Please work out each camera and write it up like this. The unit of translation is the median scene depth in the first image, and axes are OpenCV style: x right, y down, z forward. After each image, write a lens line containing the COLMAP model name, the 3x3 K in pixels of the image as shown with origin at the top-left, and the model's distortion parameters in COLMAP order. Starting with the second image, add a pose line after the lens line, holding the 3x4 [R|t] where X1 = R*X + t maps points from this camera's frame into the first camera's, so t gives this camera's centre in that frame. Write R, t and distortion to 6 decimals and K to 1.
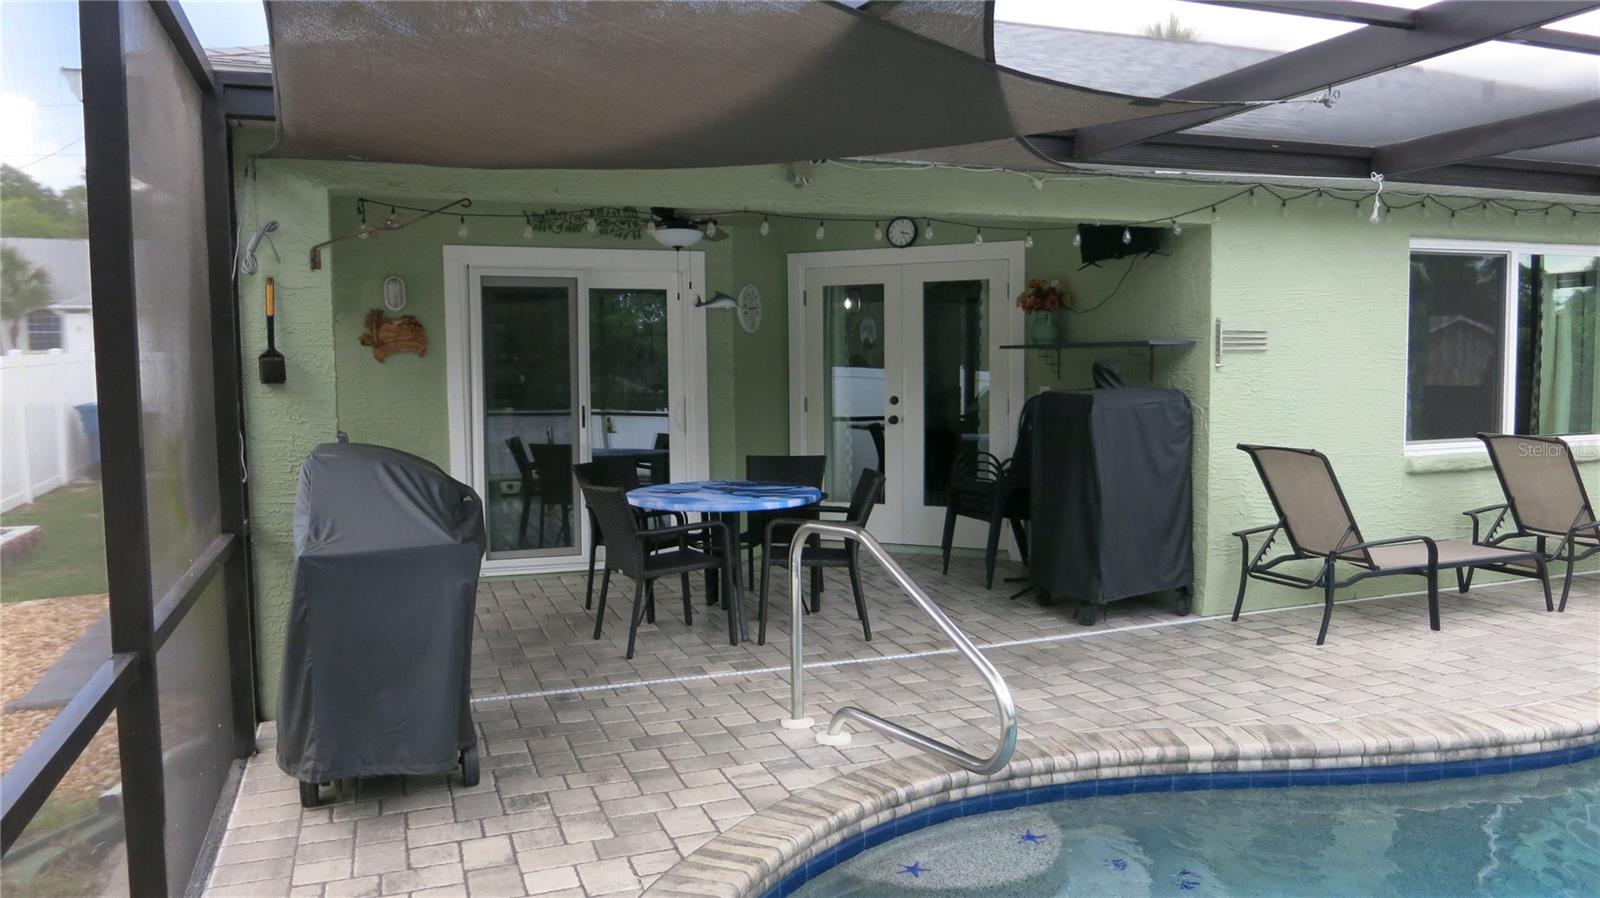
lens RADIAL K [[1150.1, 0, 797.9], [0, 1150.1, 446.8], [0, 0, 1]] dist [-0.037279, -0.003408]
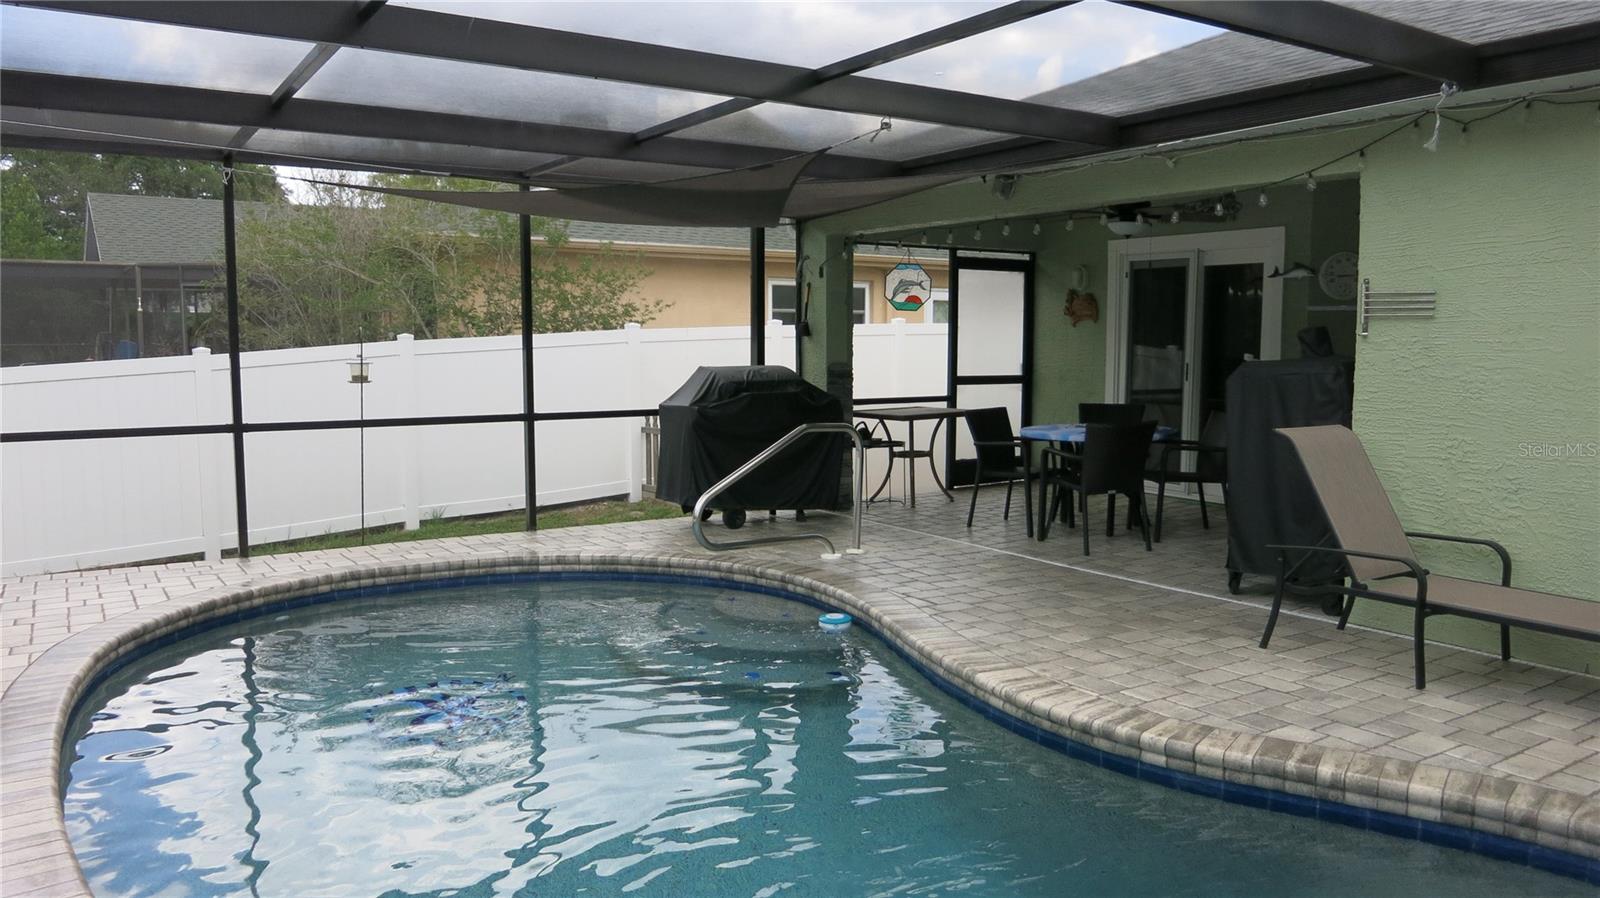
lens RADIAL K [[1150.1, 0, 797.9], [0, 1150.1, 446.8], [0, 0, 1]] dist [-0.037279, -0.003408]
pose [[0.233422, 0.104546, -0.966739, 1.086919], [-0.072017, 0.993332, 0.090033, -0.032959], [0.969705, 0.048606, 0.239394, 0.378481]]
